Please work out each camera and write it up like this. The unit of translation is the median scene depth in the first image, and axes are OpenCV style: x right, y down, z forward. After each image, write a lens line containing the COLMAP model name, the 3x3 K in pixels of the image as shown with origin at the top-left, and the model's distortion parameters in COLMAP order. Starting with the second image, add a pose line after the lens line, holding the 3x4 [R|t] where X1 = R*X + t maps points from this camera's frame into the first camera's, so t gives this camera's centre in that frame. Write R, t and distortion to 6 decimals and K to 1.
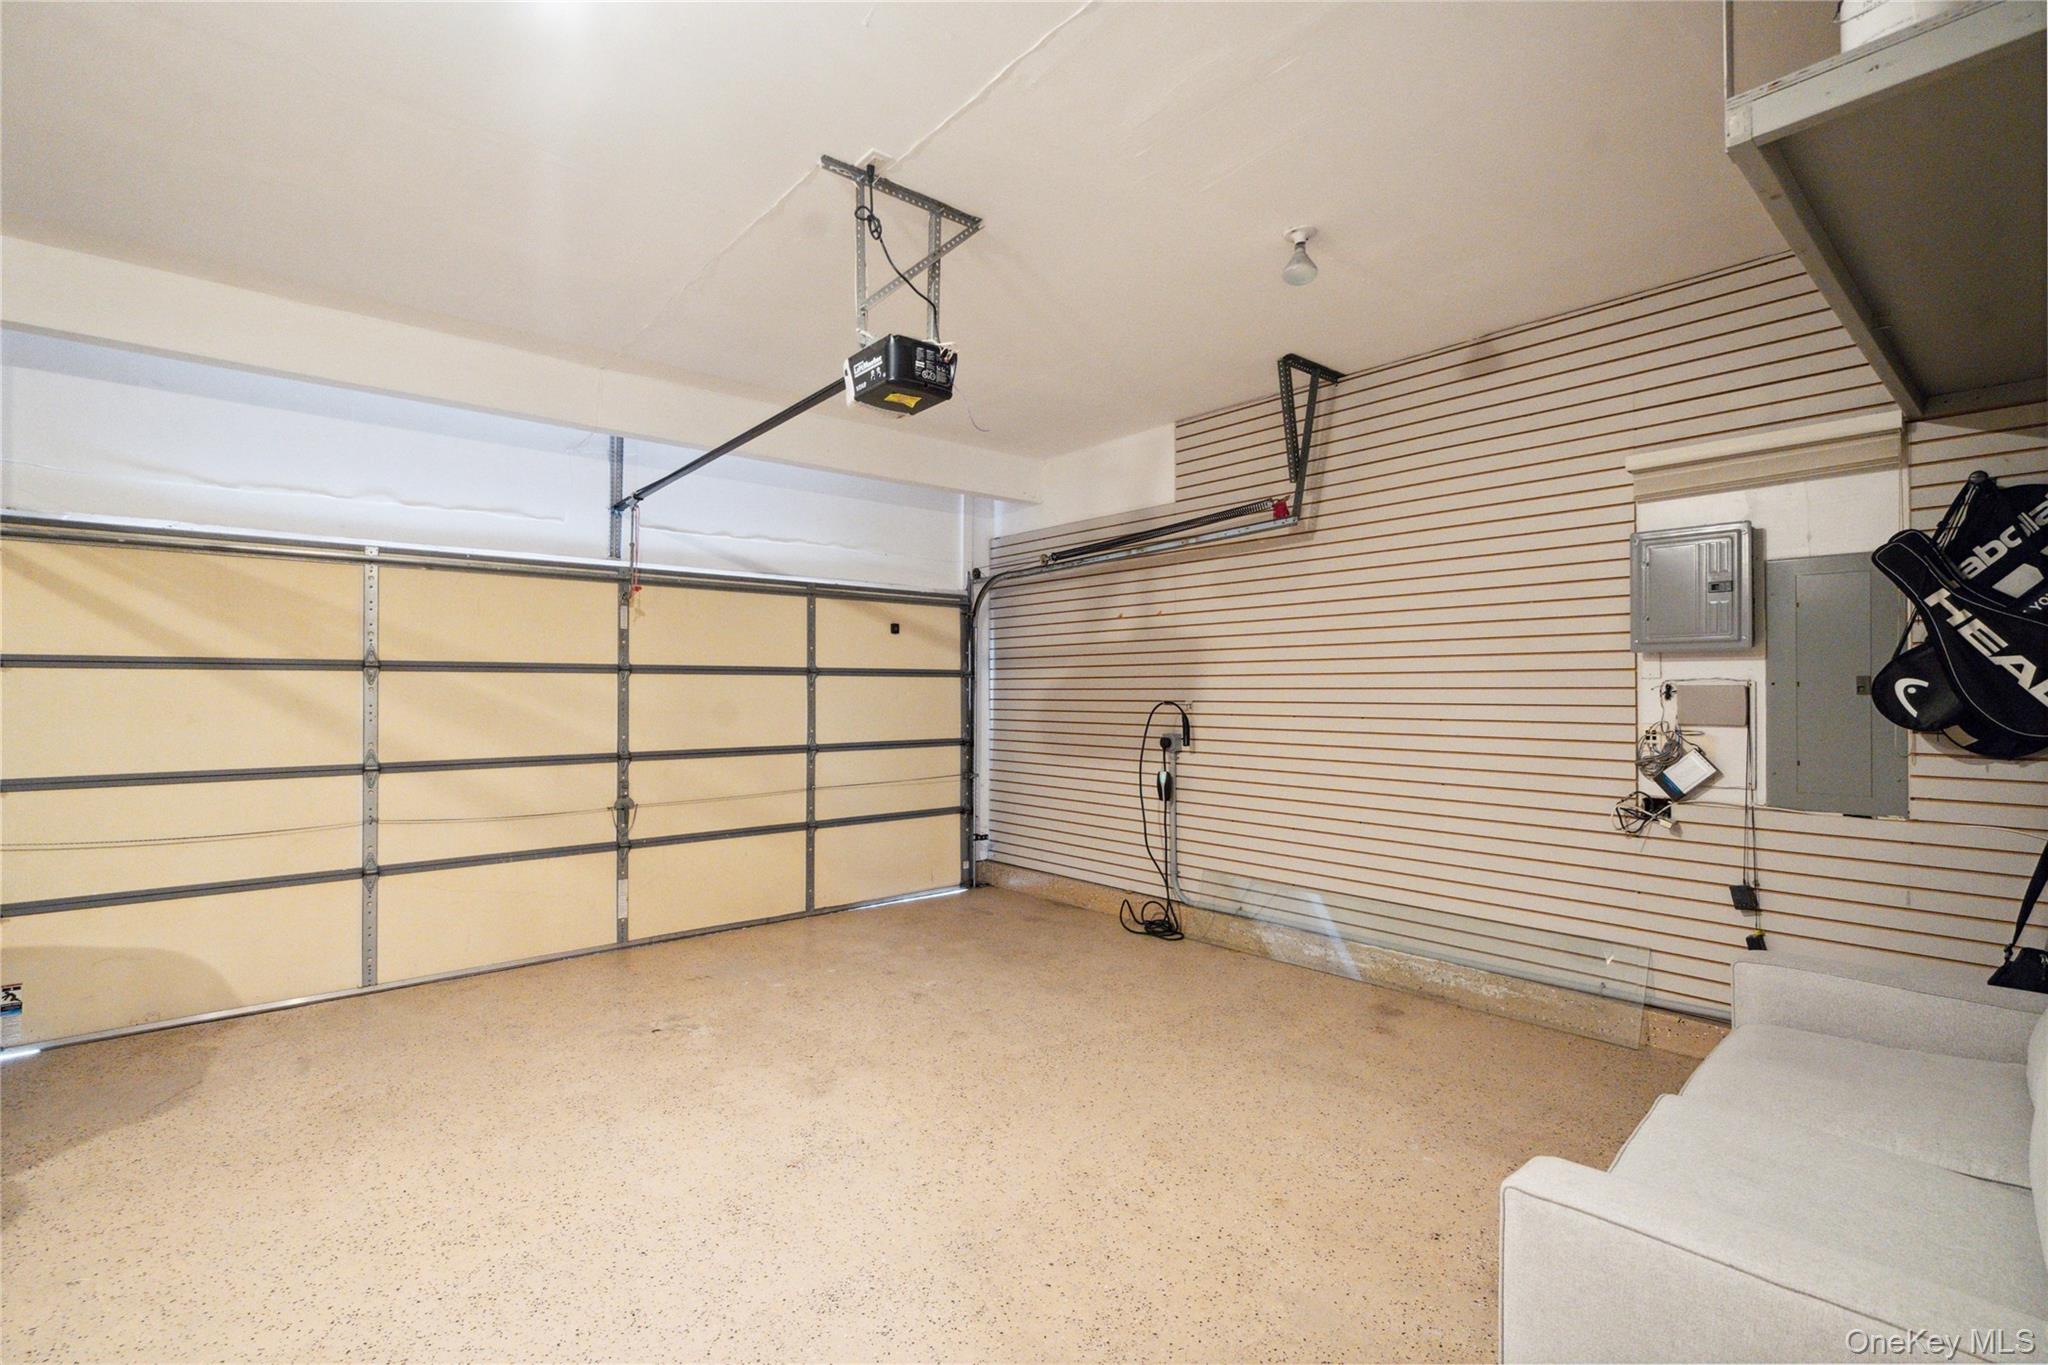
lens RADIAL K [[941.2, 0, 1012.9], [0, 941.2, 691.2], [0, 0, 1]] dist [0.001554, 0.000661]
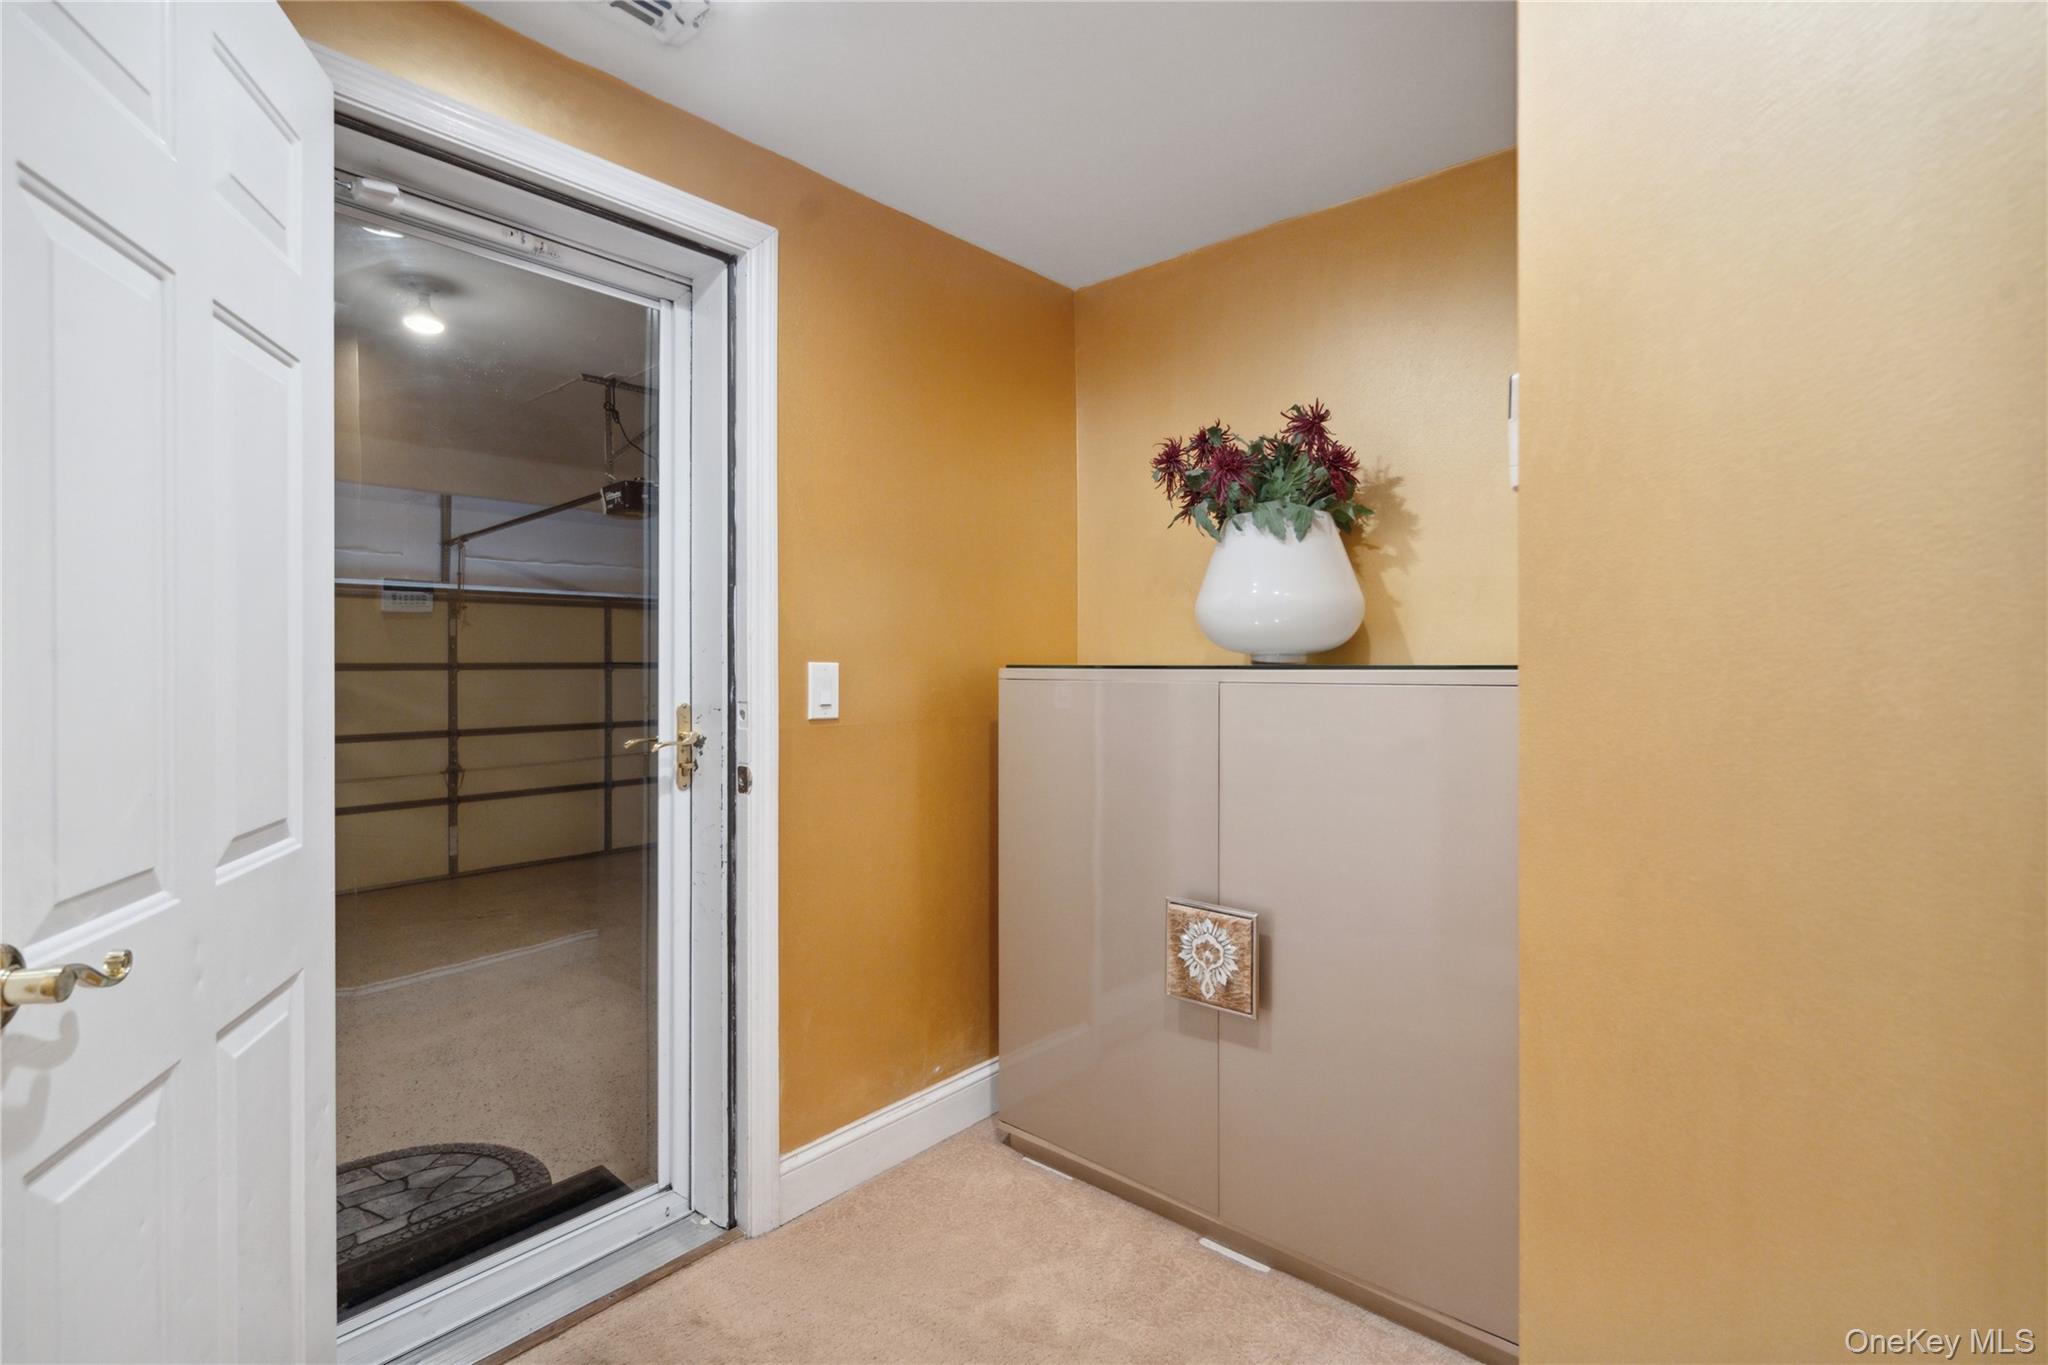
lens RADIAL K [[935.9, 0, 1023.2], [0, 935.9, 666.2], [0, 0, 1]] dist [0.002648, 0.000135]
pose [[0.987028, -0.006353, 0.160425, 0.165277], [0.006259, 0.999980, 0.001092, -0.021122], [-0.160429, -0.000074, 0.987047, -0.424805]]
